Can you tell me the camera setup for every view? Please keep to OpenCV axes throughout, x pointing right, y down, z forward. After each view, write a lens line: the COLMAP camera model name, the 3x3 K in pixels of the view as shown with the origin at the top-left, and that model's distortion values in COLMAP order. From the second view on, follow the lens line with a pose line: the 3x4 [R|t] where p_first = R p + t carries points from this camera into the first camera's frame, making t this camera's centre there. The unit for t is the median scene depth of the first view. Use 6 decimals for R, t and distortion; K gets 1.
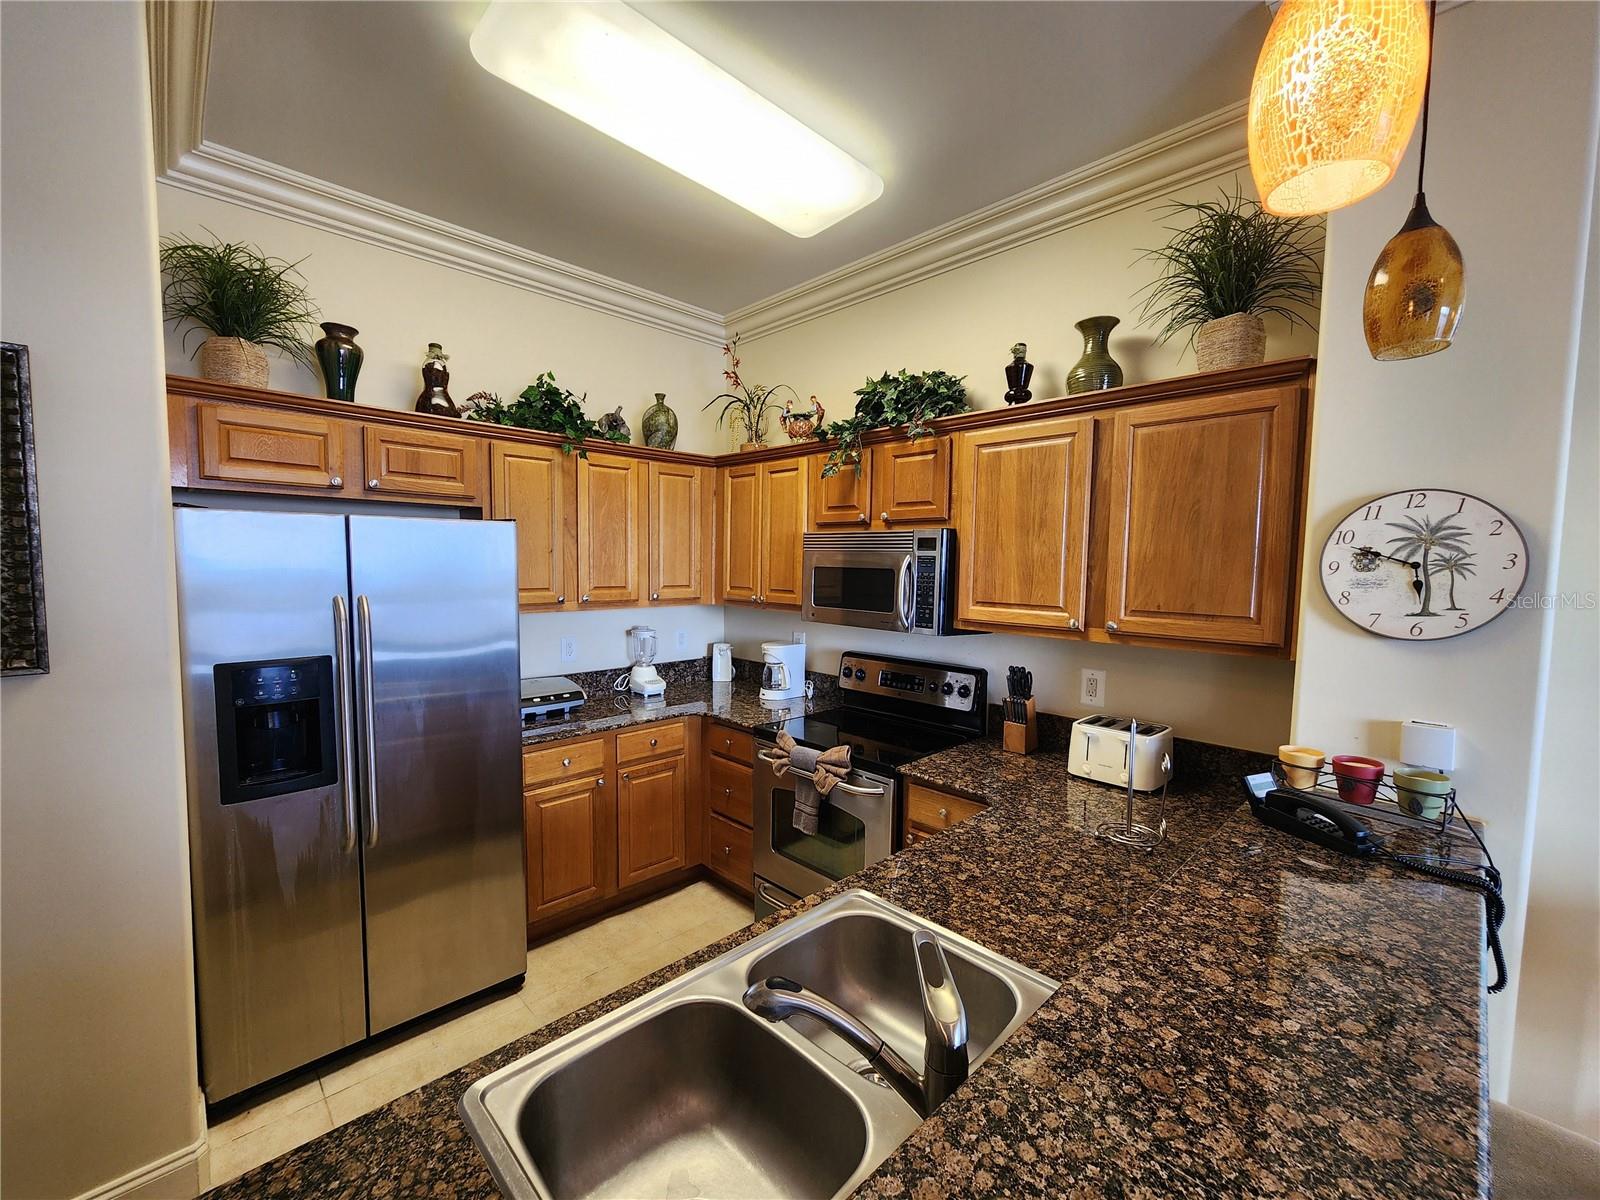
lens RADIAL K [[658.9, 0, 786.6], [0, 658.9, 607.3], [0, 0, 1]] dist [0.000939, -0.001180]
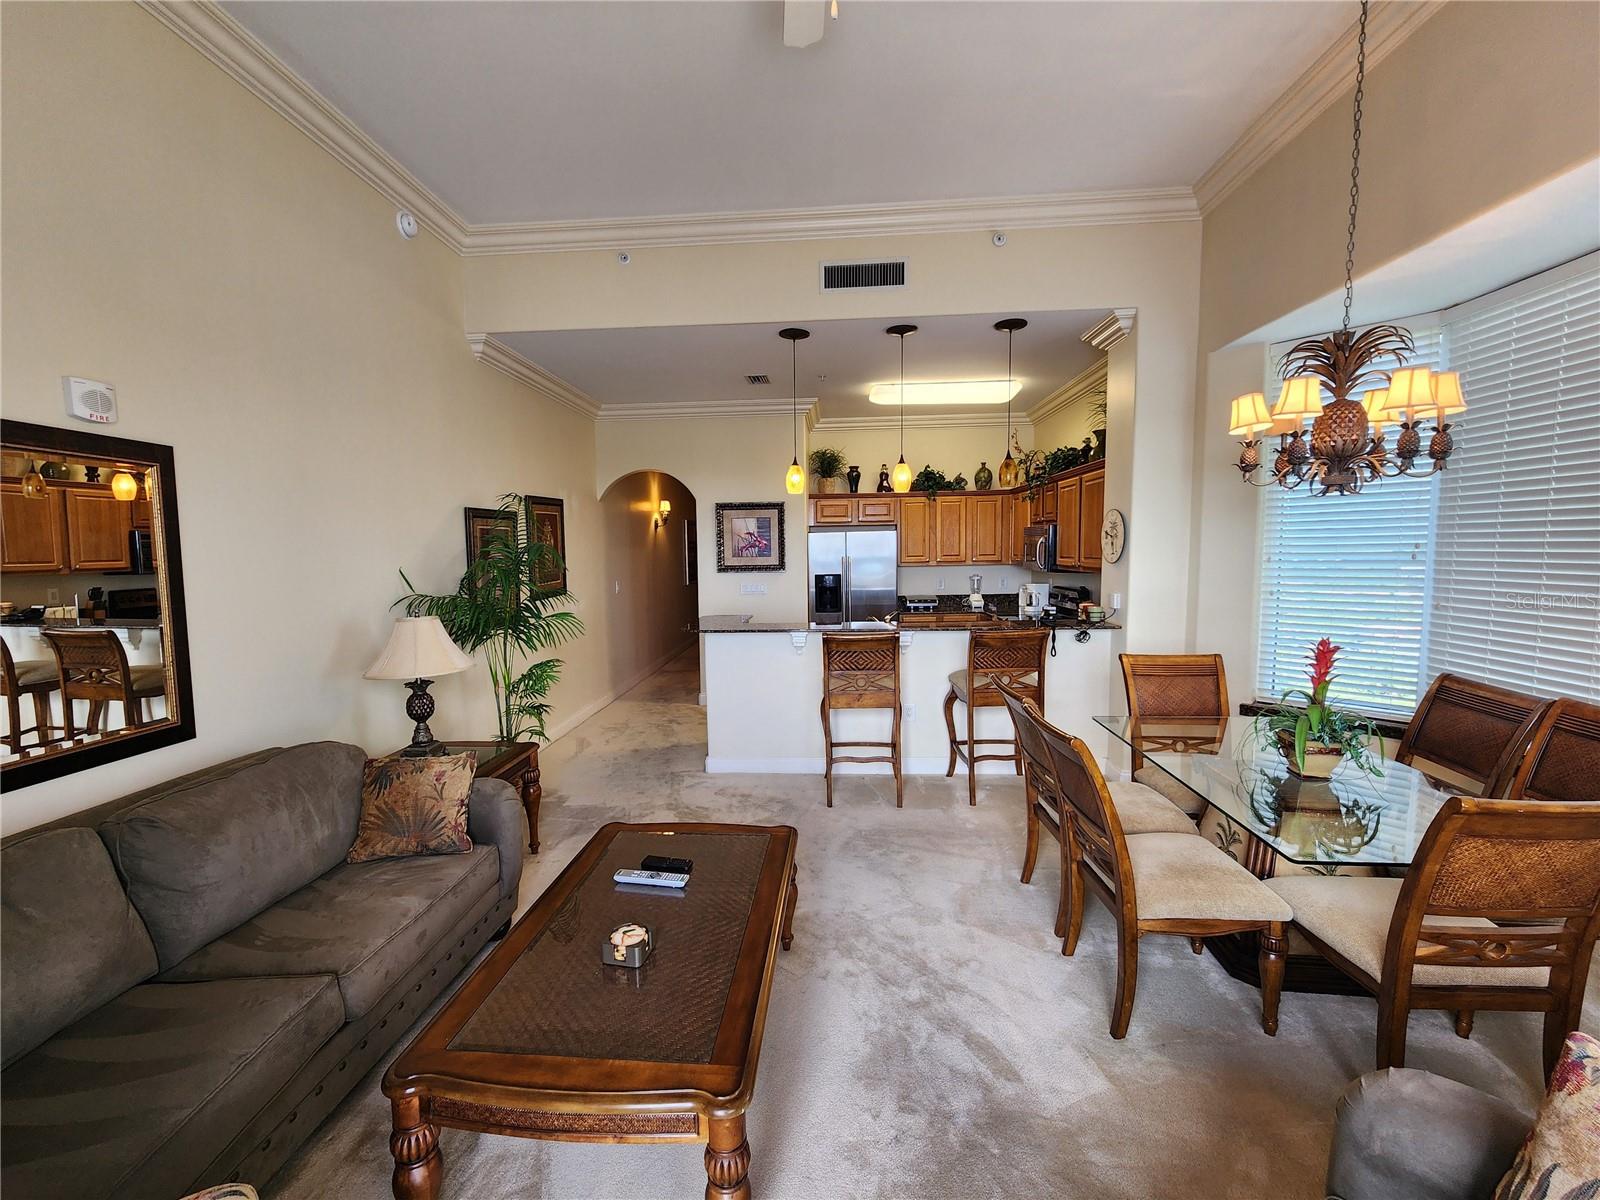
lens RADIAL K [[658.9, 0, 786.3], [0, 658.9, 608.1], [0, 0, 1]] dist [0.000939, -0.001180]
pose [[0.672929, 0.040761, -0.738583, 1.292783], [-0.024267, 0.999160, 0.033032, 0.113142], [0.739309, -0.004305, 0.673353, -1.184511]]
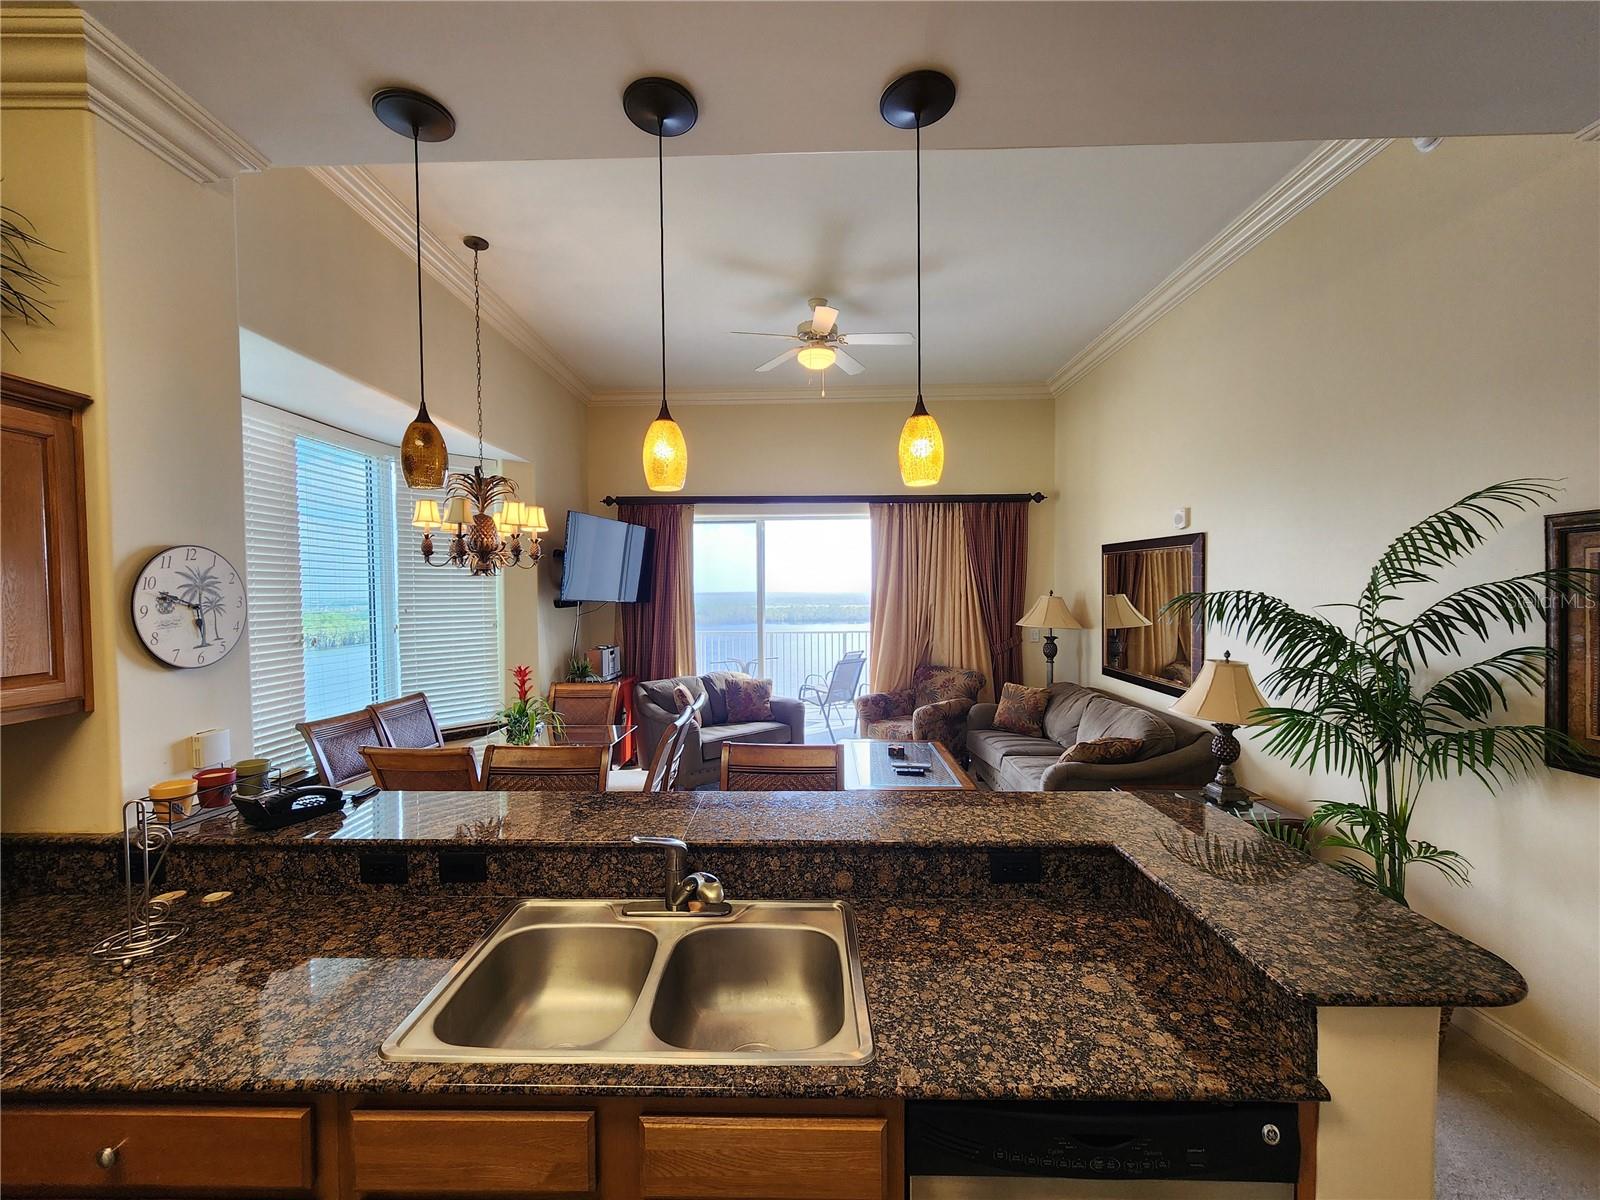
lens RADIAL K [[658.9, 0, 785.1], [0, 658.9, 607.4], [0, 0, 1]] dist [0.000939, -0.001180]
pose [[-0.706252, -0.028165, 0.707400, -0.427857], [0.047980, 0.995007, 0.087518, -0.071973], [-0.706333, 0.095751, -0.701374, 0.662066]]
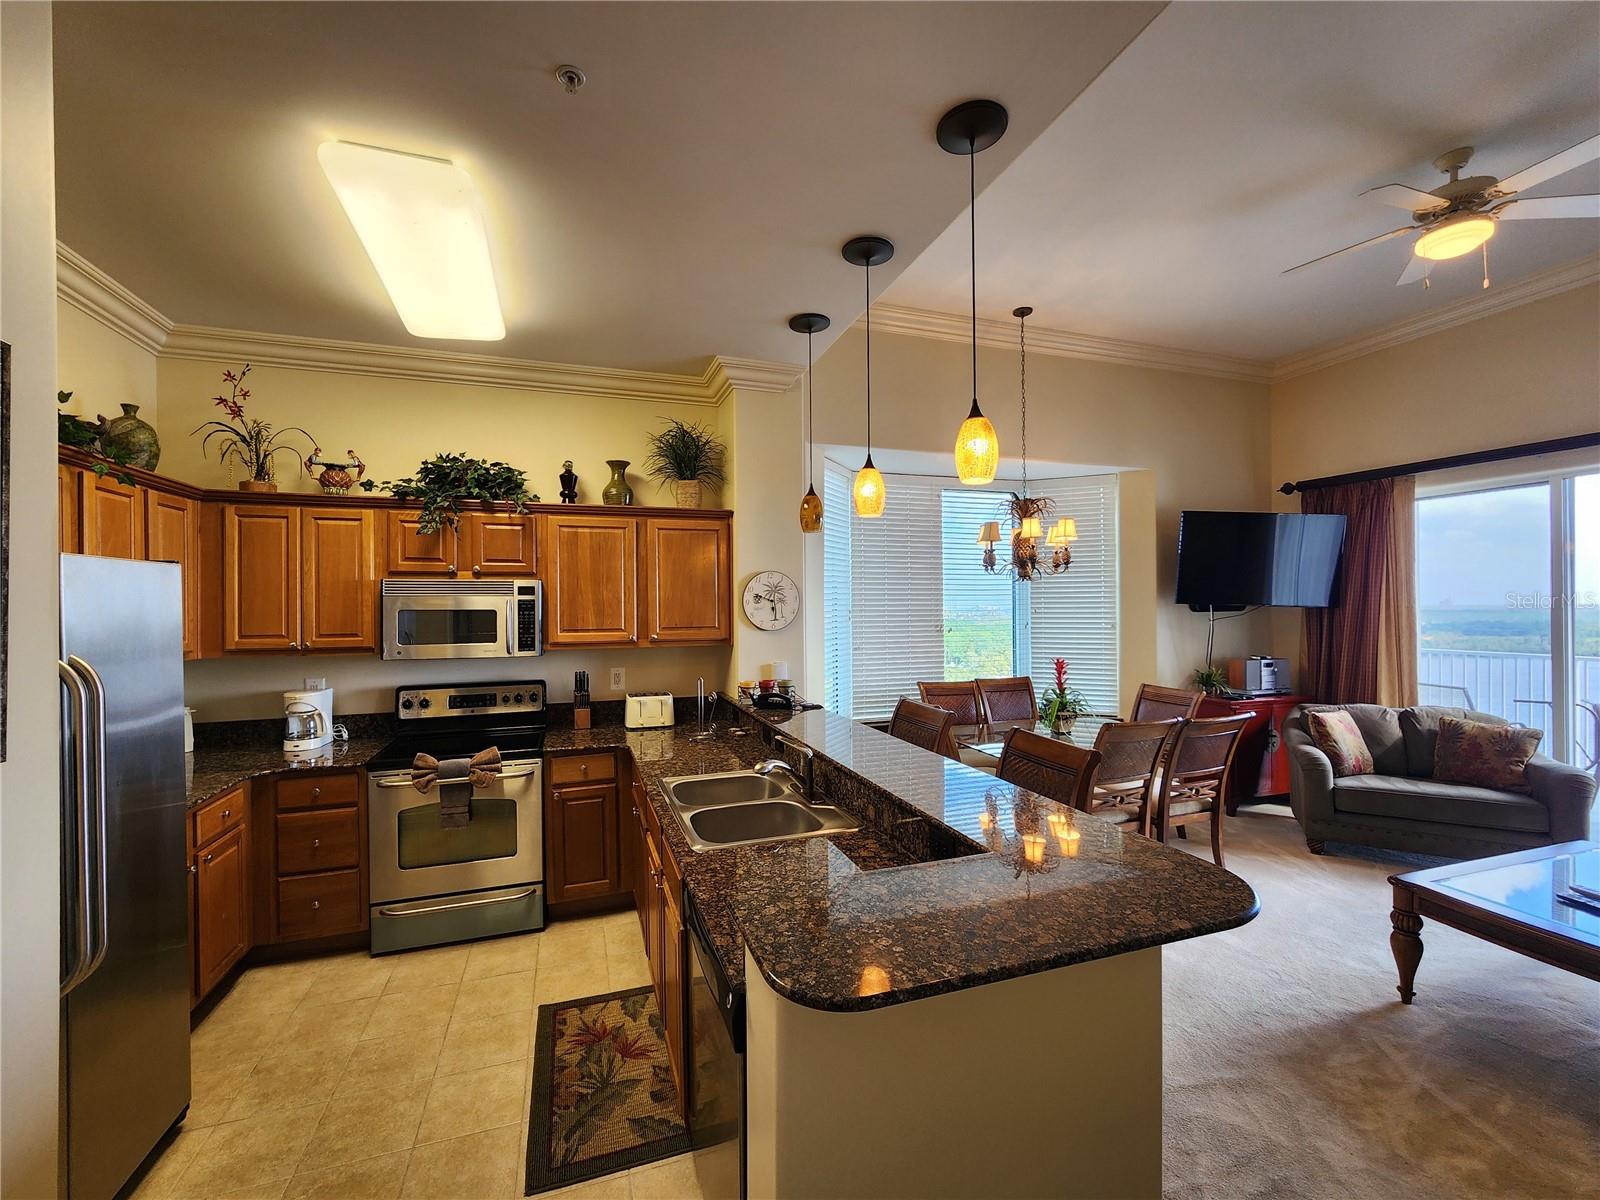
lens RADIAL K [[658.9, 0, 792.7], [0, 658.9, 604.9], [0, 0, 1]] dist [0.000939, -0.001180]
pose [[0.423167, -0.016108, 0.905908, -0.805433], [0.078533, 0.996731, -0.018961, 0.004011], [-0.902642, 0.079167, 0.423049, -0.092285]]
